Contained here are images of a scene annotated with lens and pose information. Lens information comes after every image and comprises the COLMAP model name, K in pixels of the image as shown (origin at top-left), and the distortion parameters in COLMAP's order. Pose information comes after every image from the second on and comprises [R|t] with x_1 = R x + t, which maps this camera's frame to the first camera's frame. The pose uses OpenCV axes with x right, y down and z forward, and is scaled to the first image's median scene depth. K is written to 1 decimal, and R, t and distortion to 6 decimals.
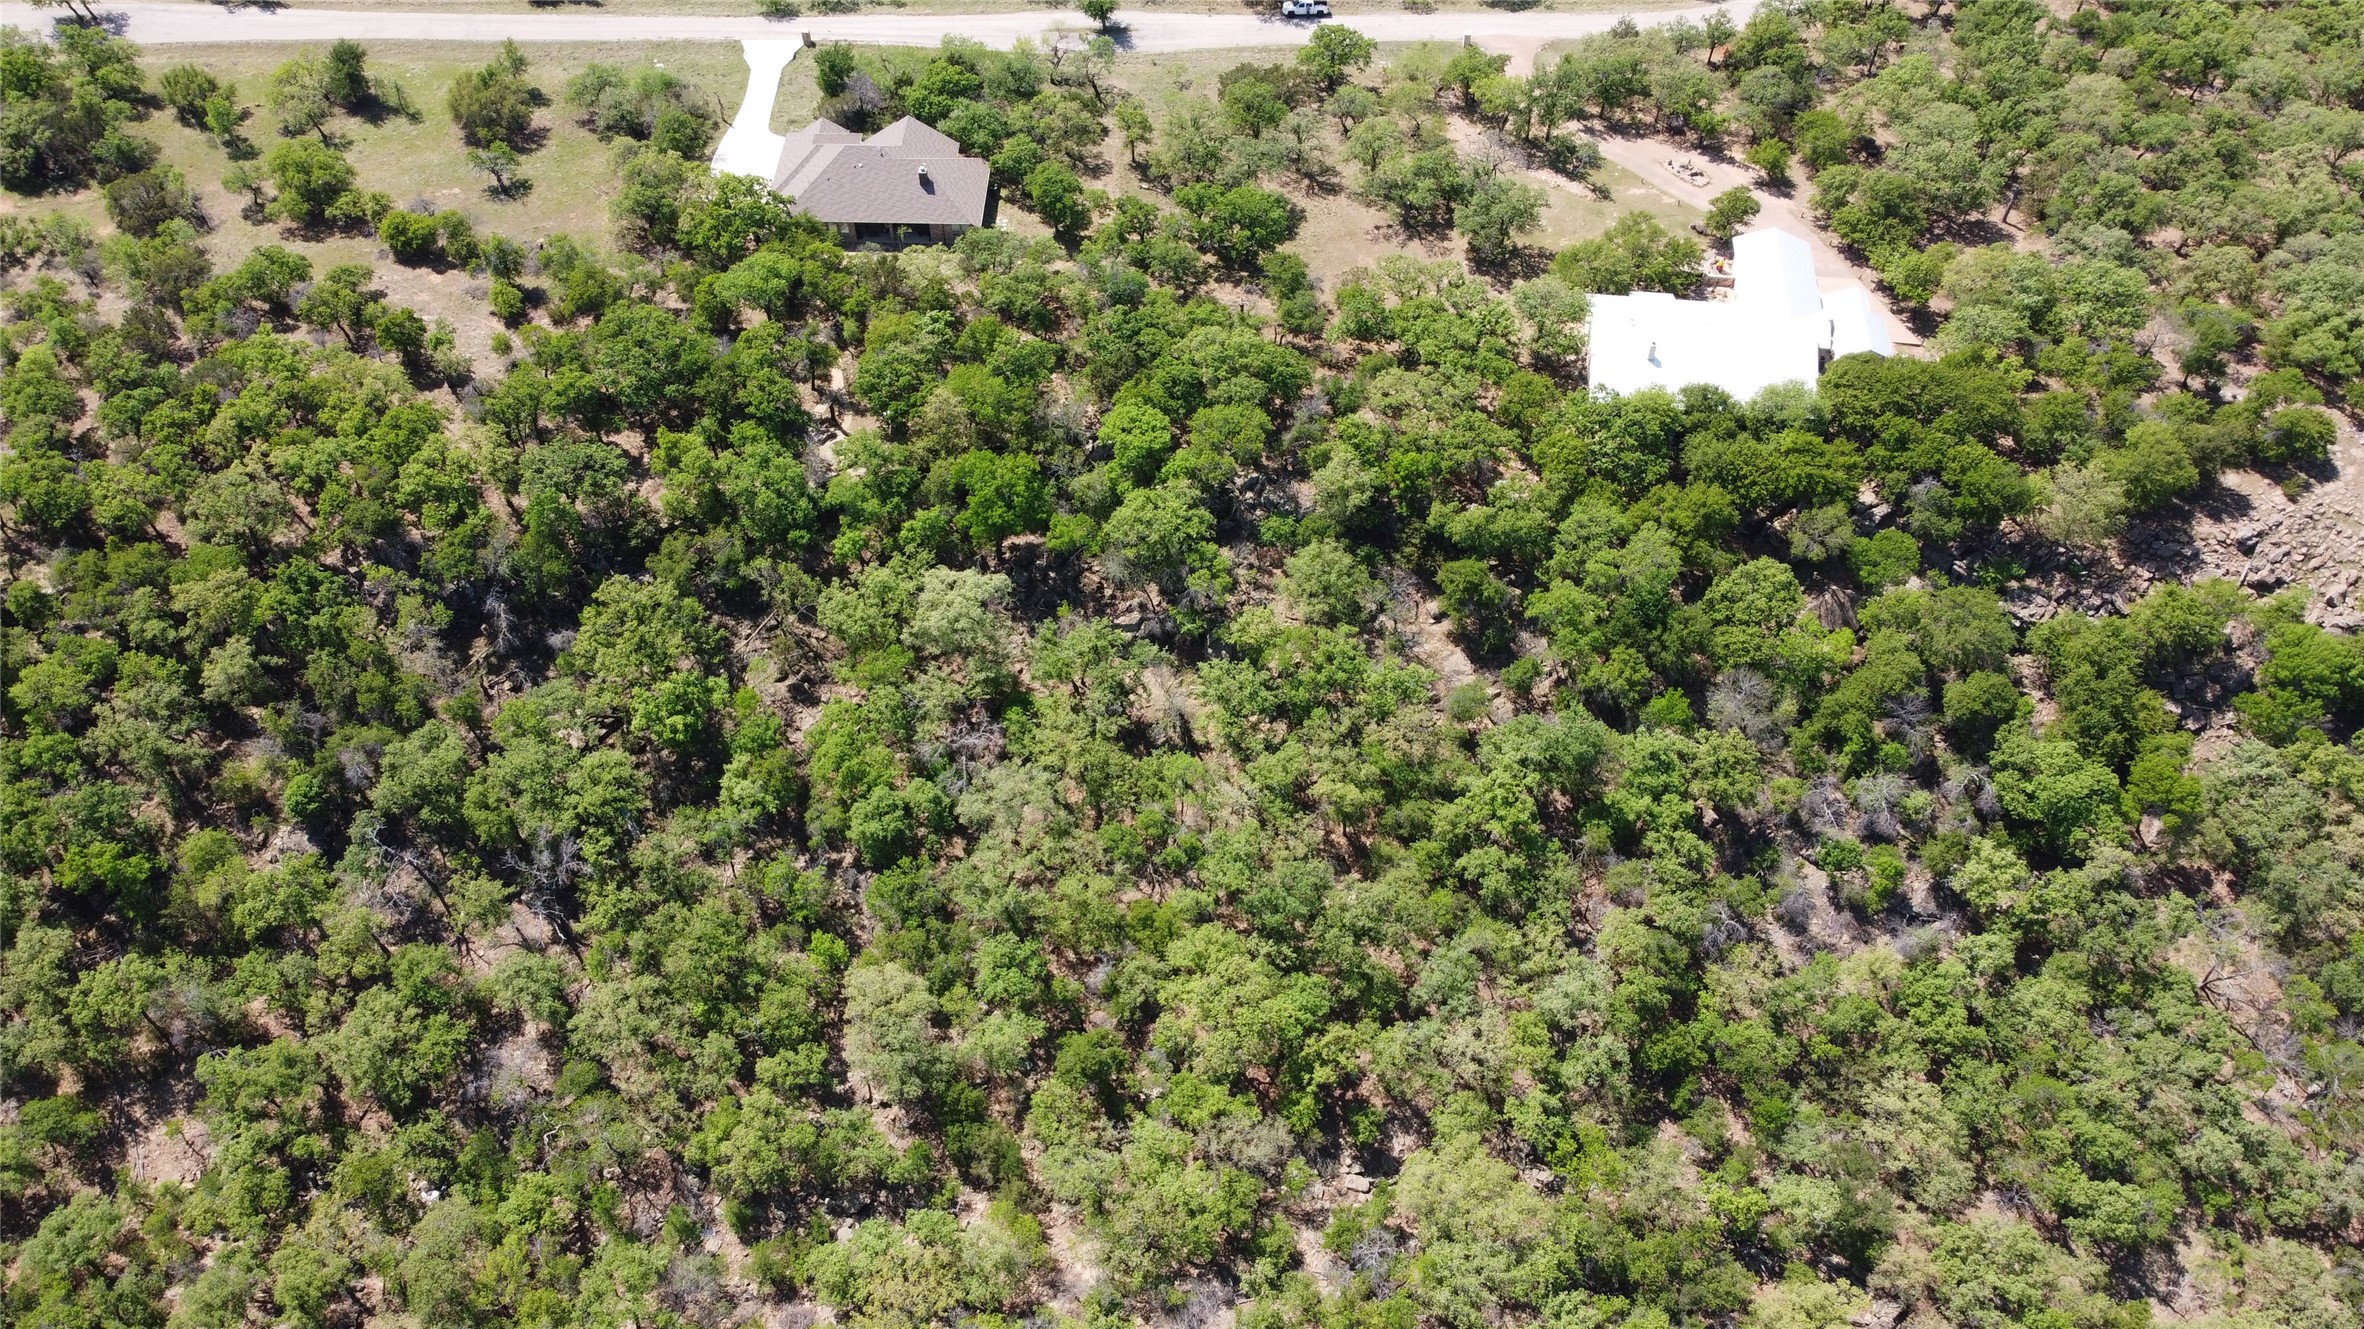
lens RADIAL K [[1779.1, 0, 1187.2], [0, 1779.1, 671.6], [0, 0, 1]] dist [0.001662, -0.003084]
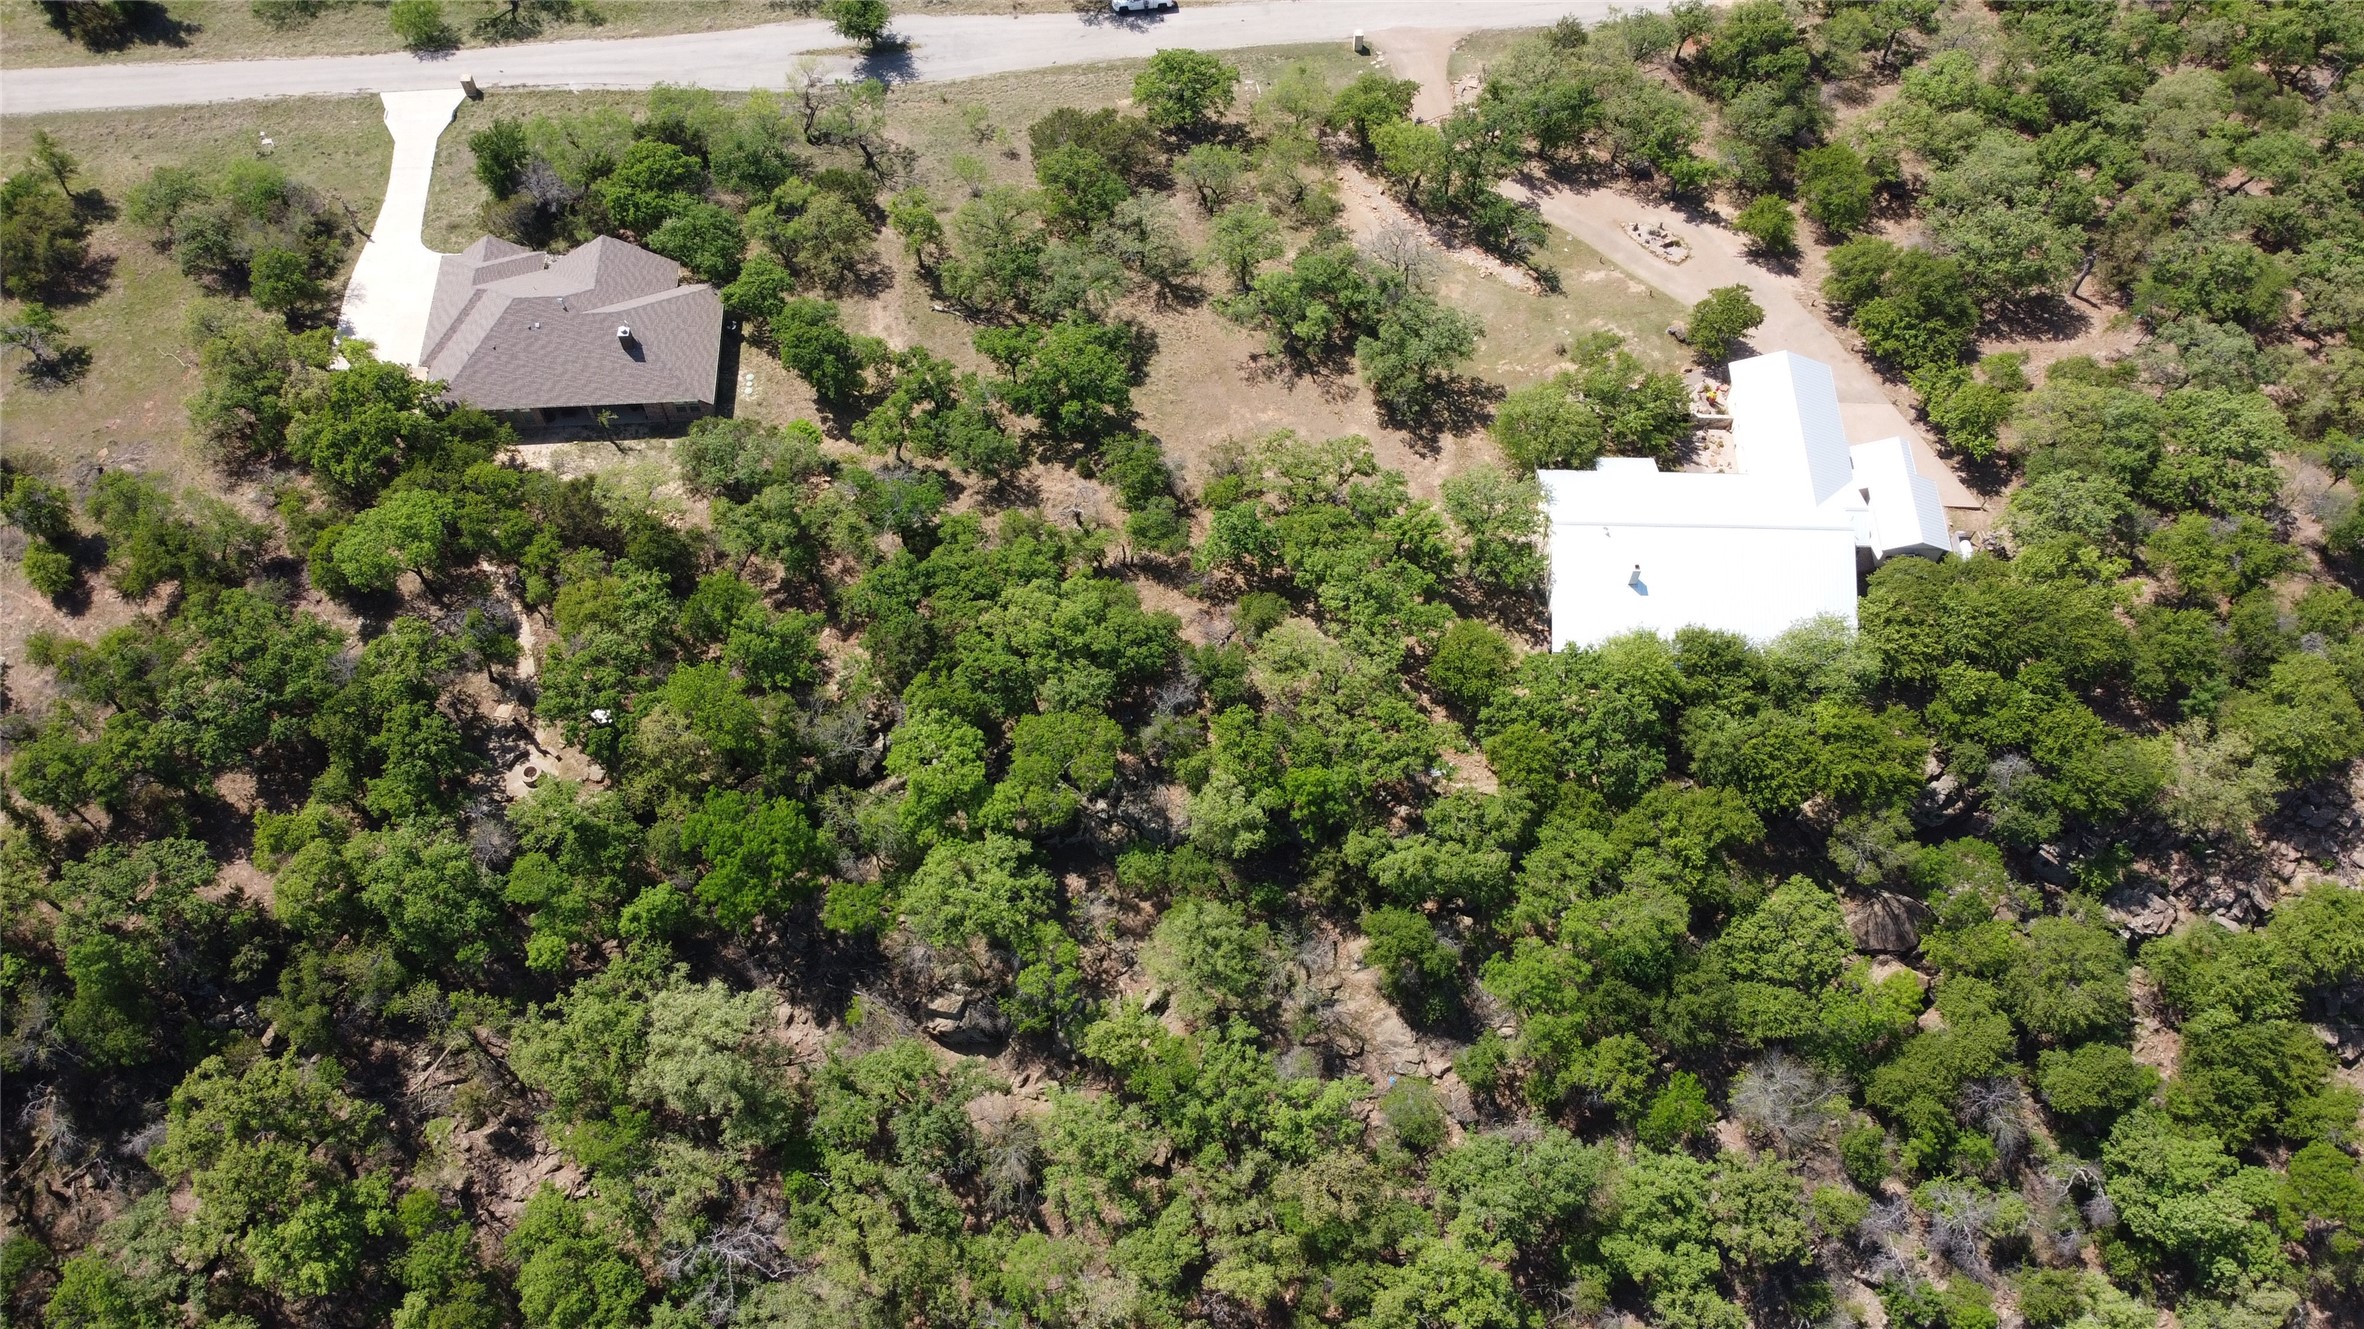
lens RADIAL K [[1779.1, 0, 1187.2], [0, 1779.1, 671.6], [0, 0, 1]] dist [0.001662, -0.003084]
pose [[0.996649, -0.069091, 0.043781, 0.040211], [0.062012, 0.987284, 0.146369, -0.248677], [-0.053337, -0.143164, 0.988261, 0.266241]]
